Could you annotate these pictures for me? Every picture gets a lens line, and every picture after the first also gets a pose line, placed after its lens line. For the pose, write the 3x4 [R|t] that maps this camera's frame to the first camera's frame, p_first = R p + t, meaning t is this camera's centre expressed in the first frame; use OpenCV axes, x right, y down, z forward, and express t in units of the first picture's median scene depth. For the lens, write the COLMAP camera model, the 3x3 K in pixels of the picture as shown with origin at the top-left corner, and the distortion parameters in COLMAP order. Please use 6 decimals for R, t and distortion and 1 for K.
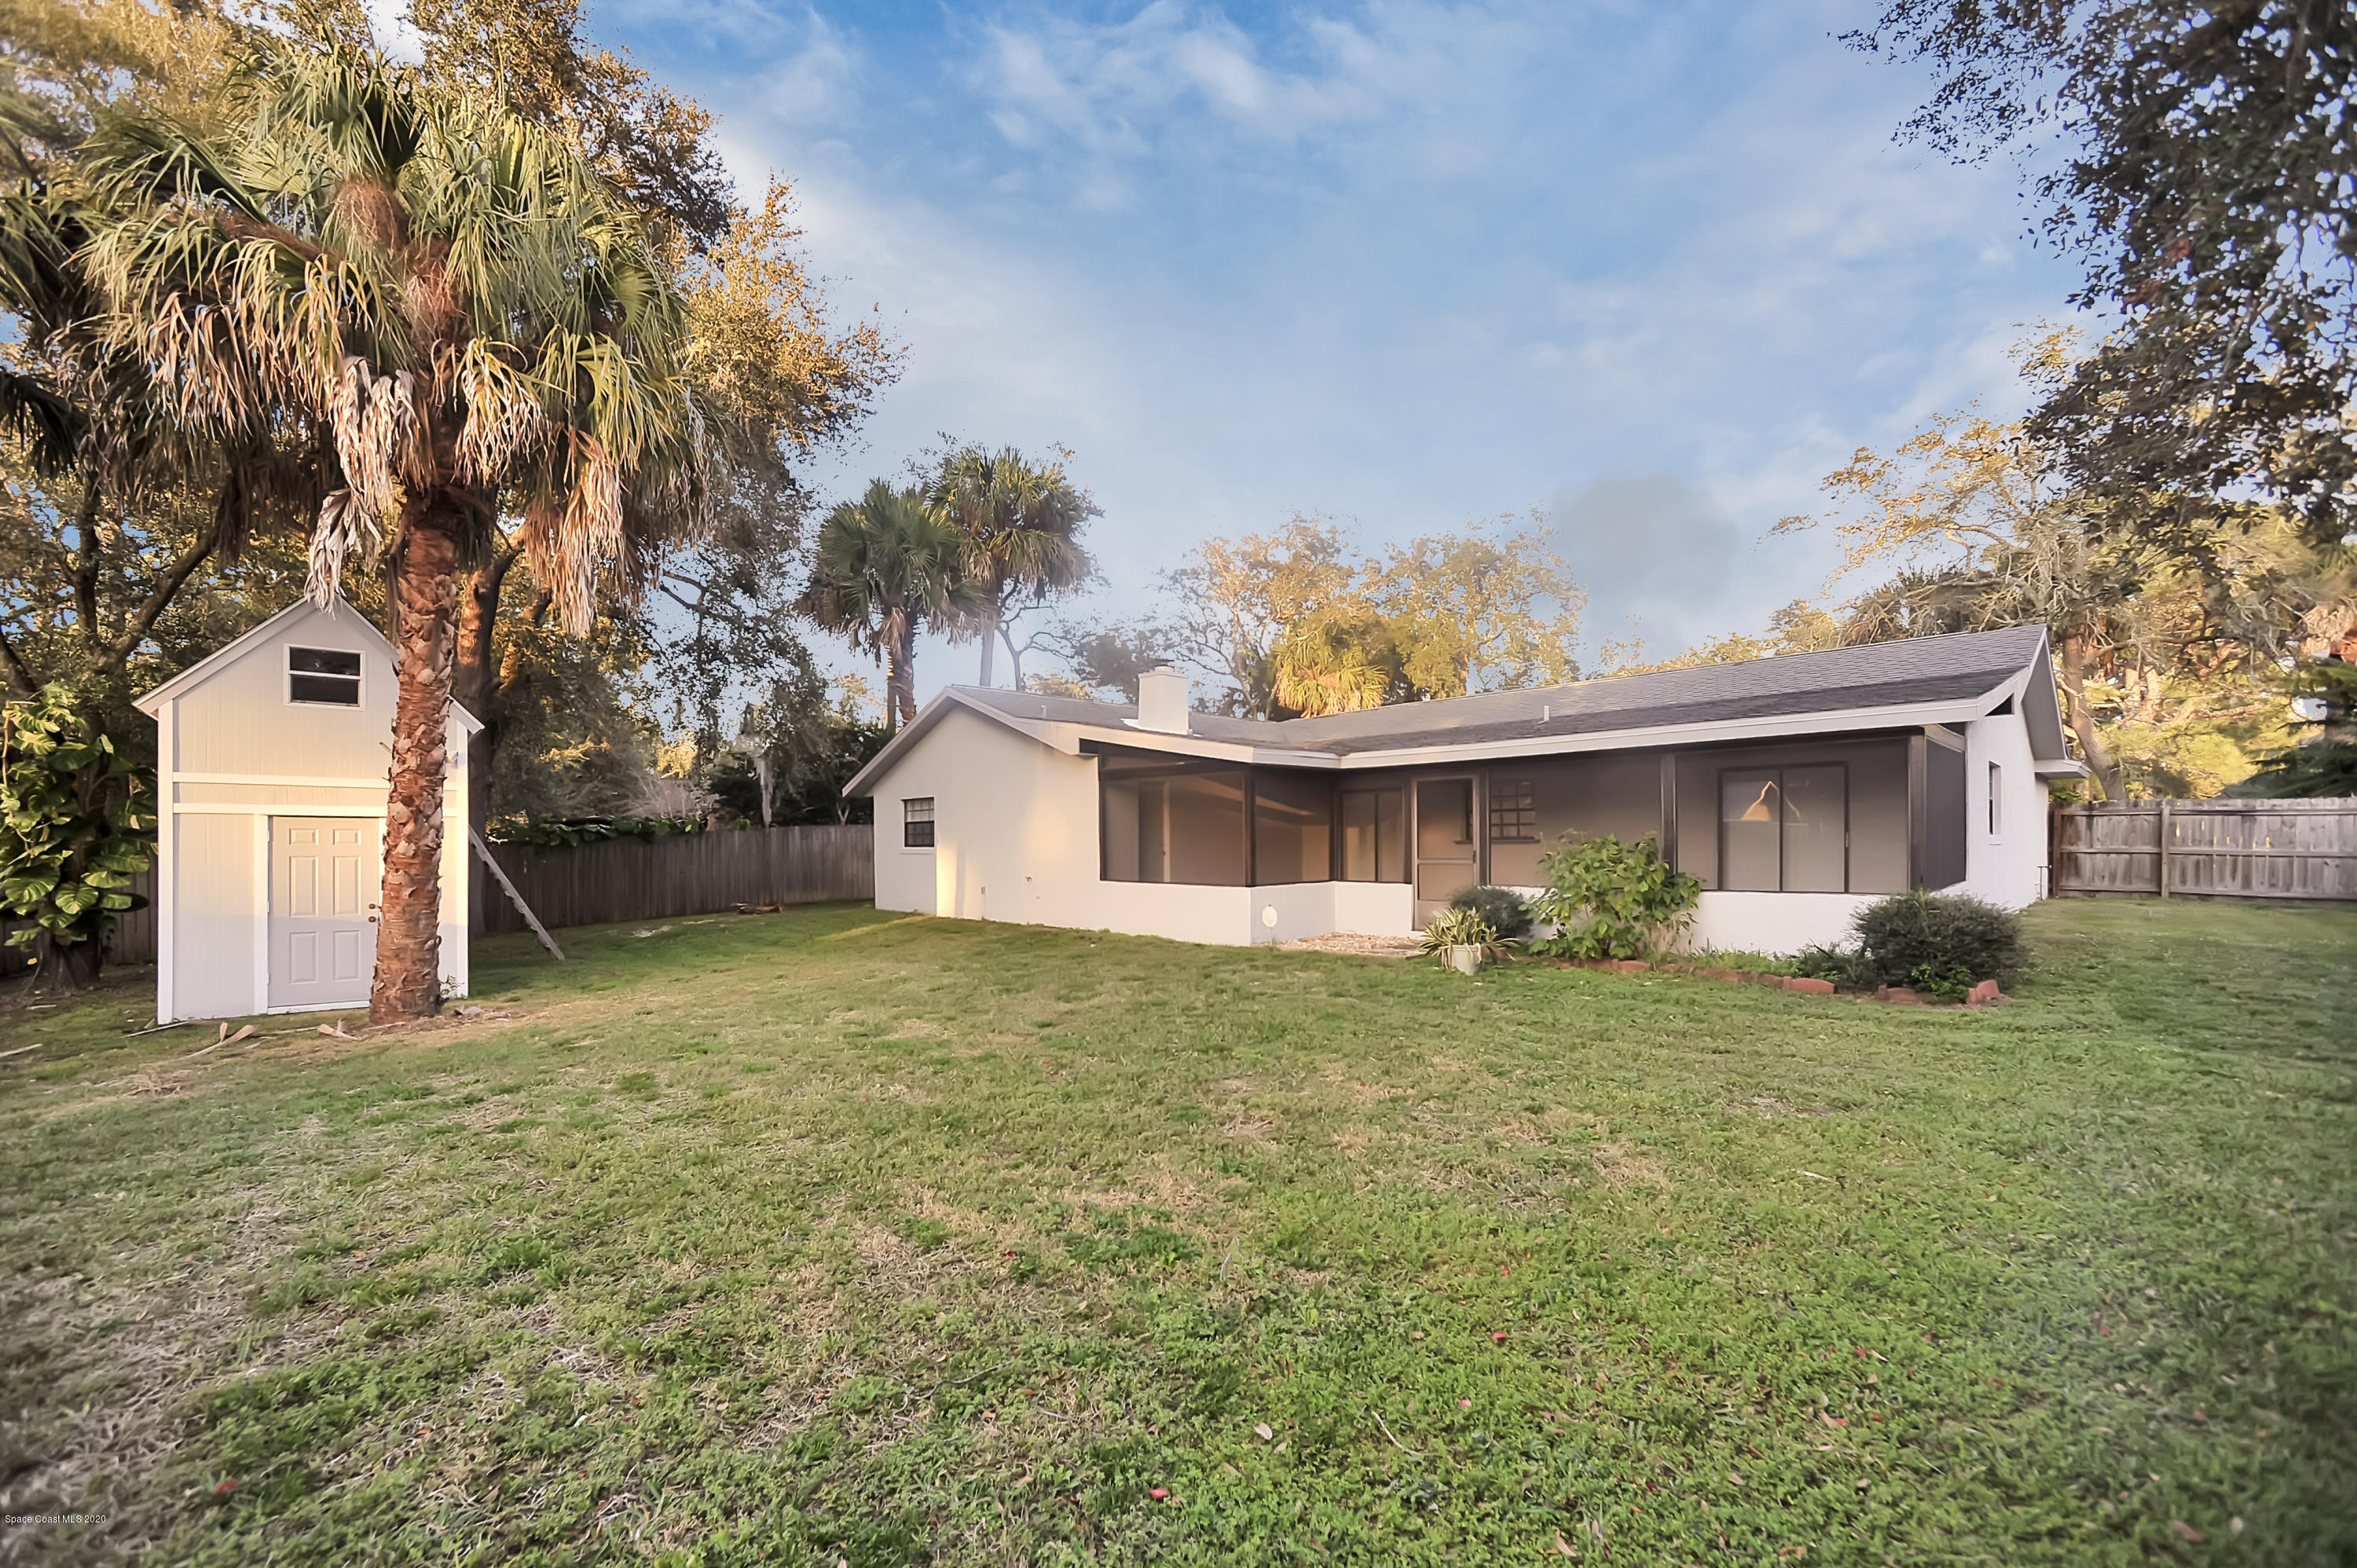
lens RADIAL K [[944.0, 0, 1181.6], [0, 944.0, 808.8], [0, 0, 1]] dist [0.000216, 0.047995]
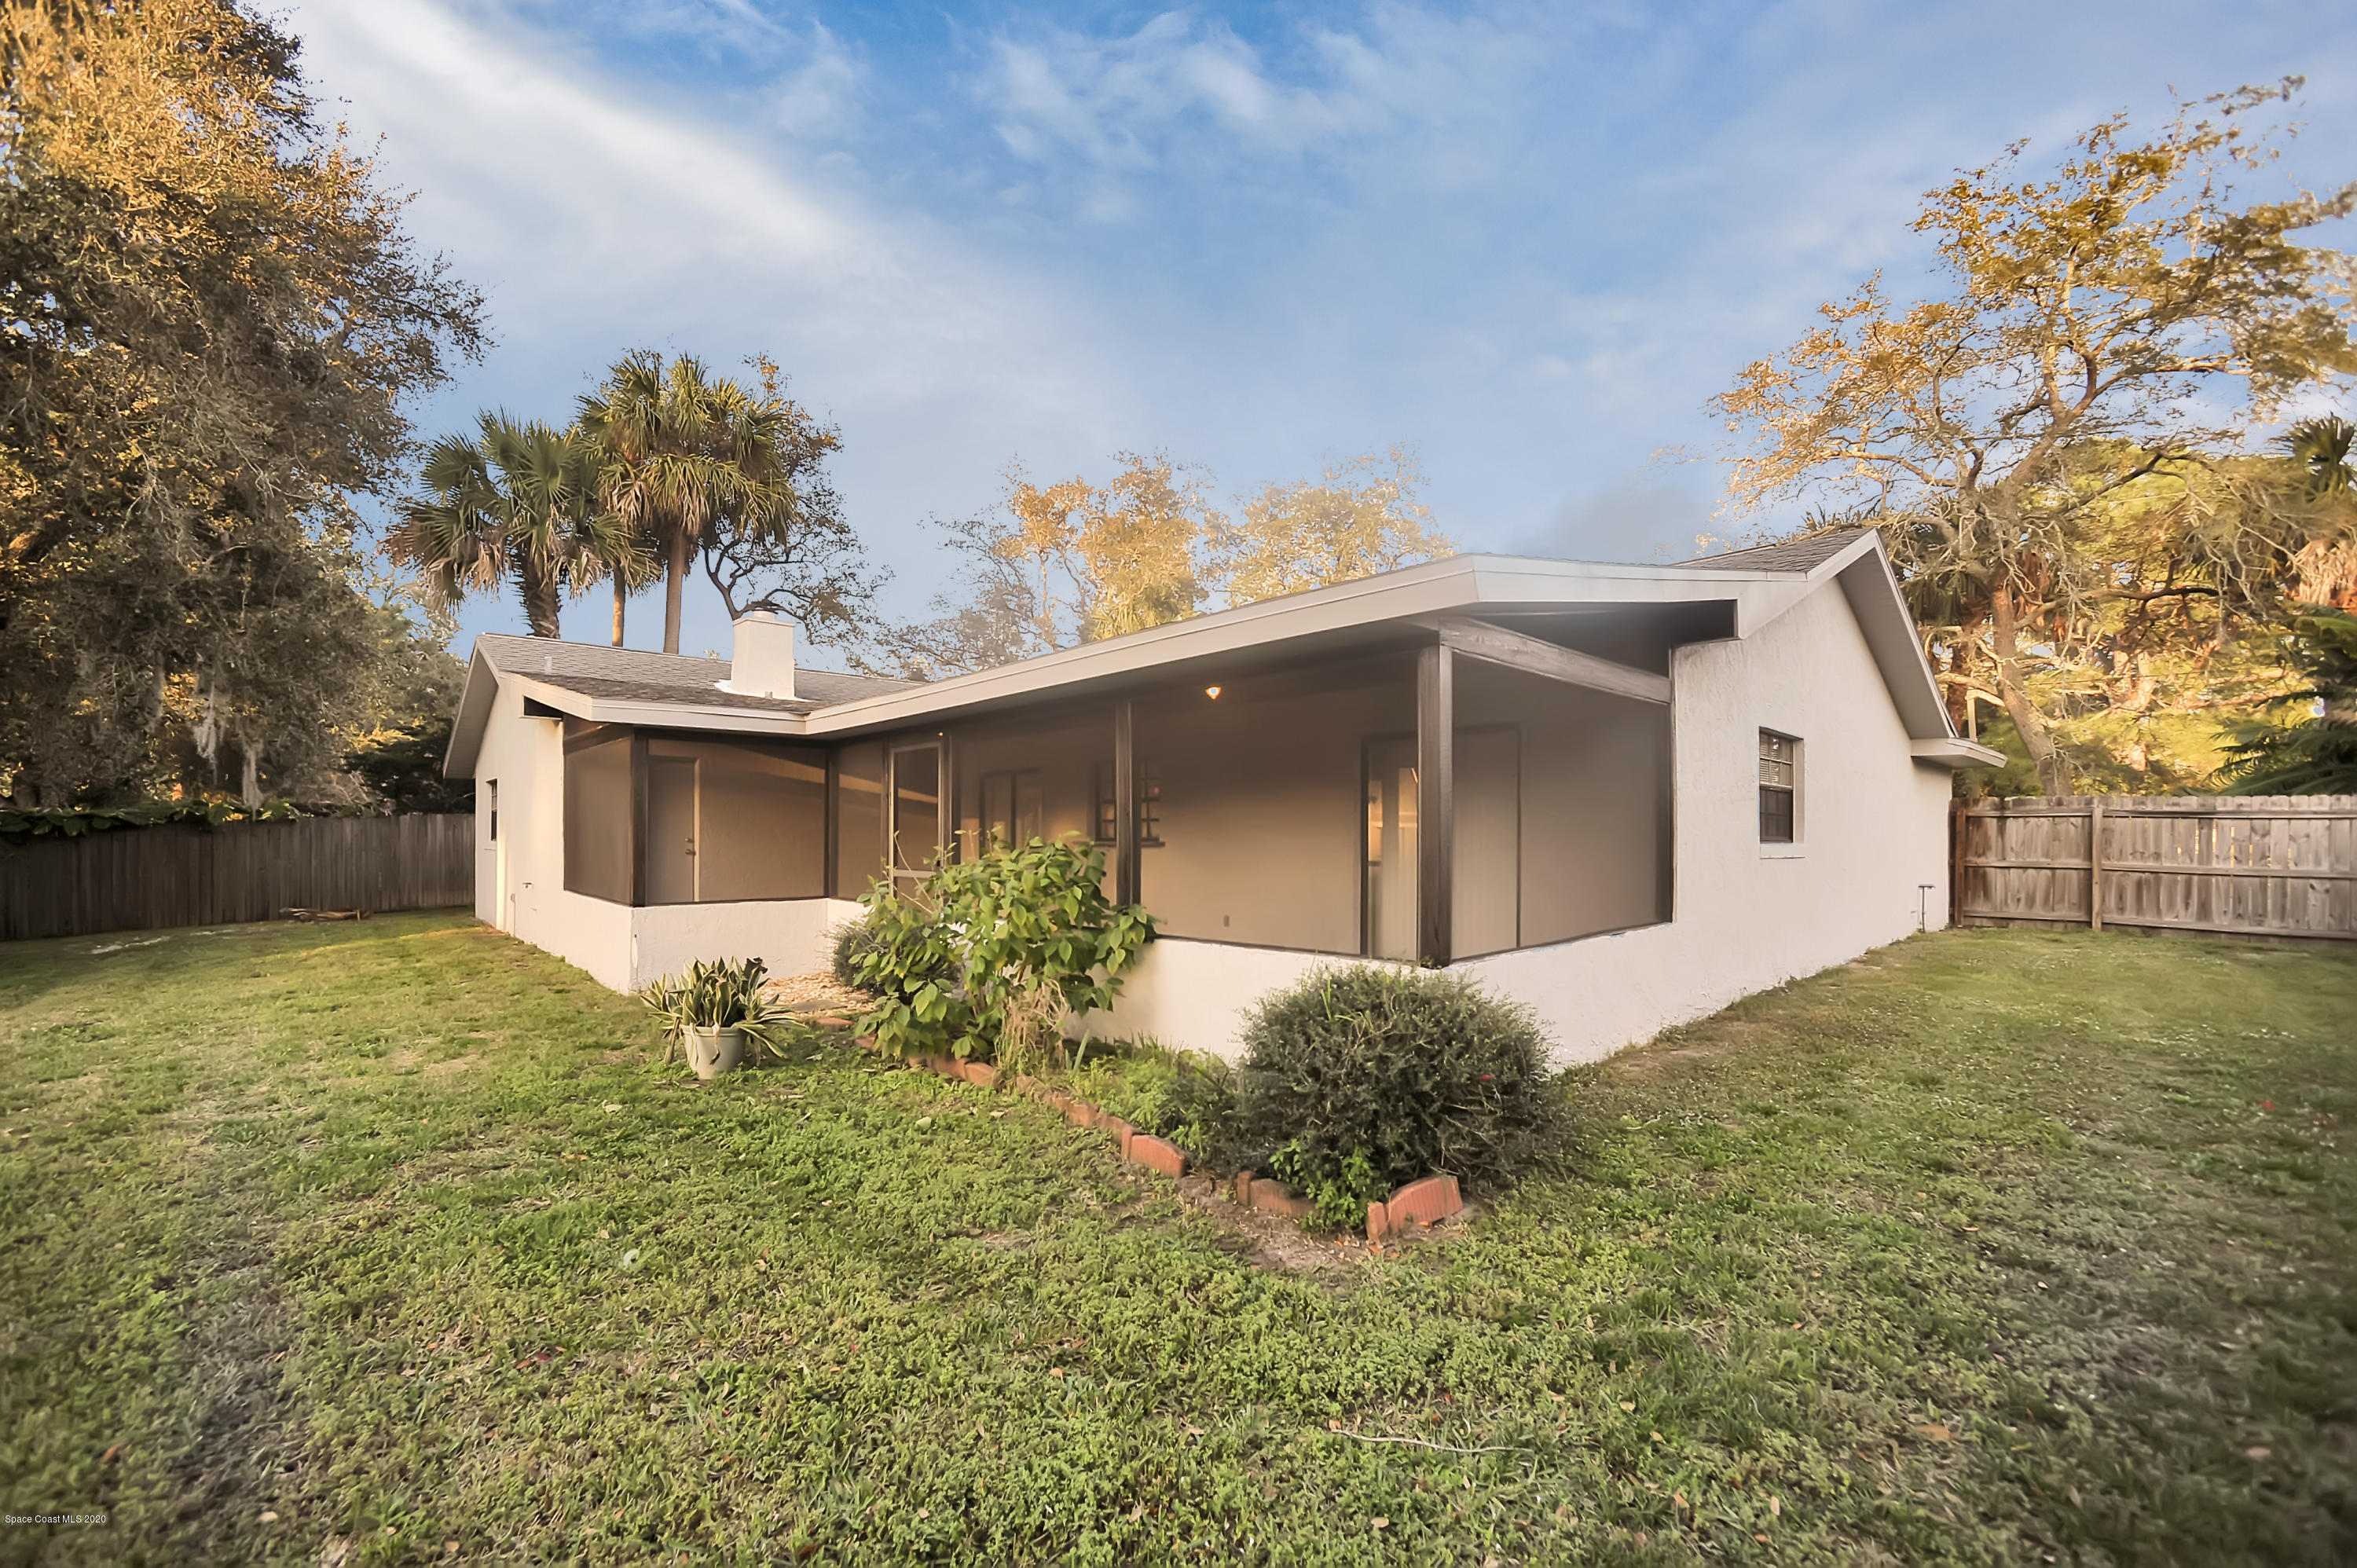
lens RADIAL K [[924.8, 0, 1146.9], [0, 924.8, 792.3], [0, 0, 1]] dist [-0.000759, 0.029971]
pose [[0.998703, 0.010627, -0.049794, 0.318841], [-0.011313, 0.999845, -0.013511, 0.005310], [0.049642, 0.014056, 0.998668, 0.254162]]
